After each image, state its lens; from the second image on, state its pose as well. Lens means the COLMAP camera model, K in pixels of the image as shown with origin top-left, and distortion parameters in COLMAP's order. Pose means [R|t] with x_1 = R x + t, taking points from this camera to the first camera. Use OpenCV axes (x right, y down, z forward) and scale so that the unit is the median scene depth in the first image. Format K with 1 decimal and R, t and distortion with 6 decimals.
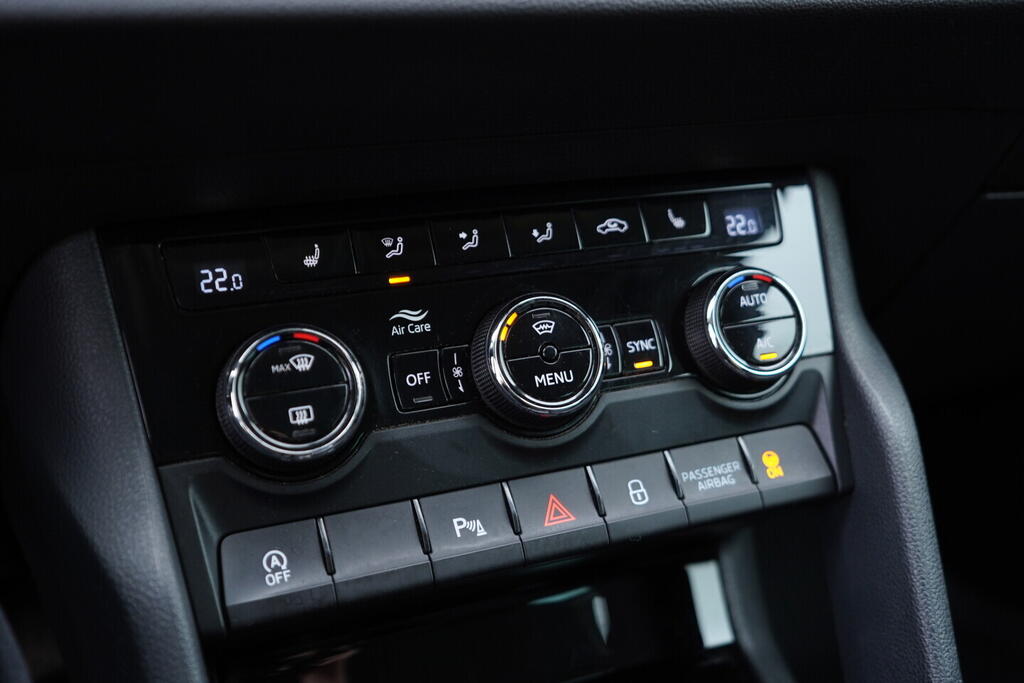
lens RADIAL K [[1048.5, 0, 509.8], [0, 1048.5, 338.8], [0, 0, 1]] dist [-0.009022, 0.000000]
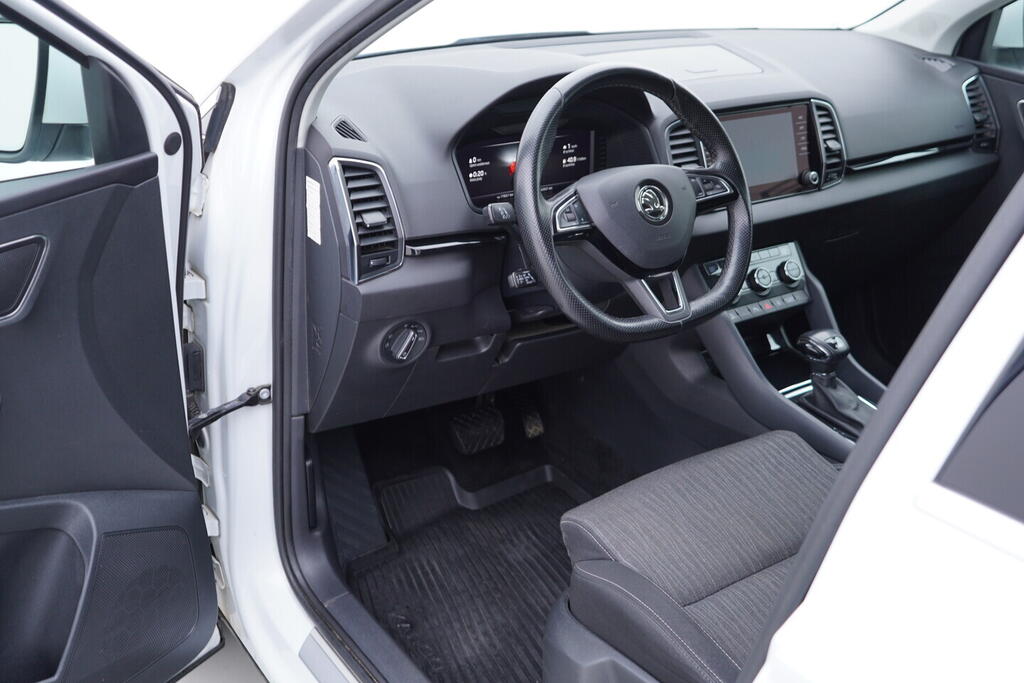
lens RADIAL K [[1048.5, 0, 511.5], [0, 1048.5, 338.5], [0, 0, 1]] dist [-0.009022, 0.000000]
pose [[0.975489, -0.118025, 0.185719, -2.365442], [0.129621, 0.990223, -0.051543, 0.453326], [-0.177820, 0.074353, 0.981250, -4.245918]]
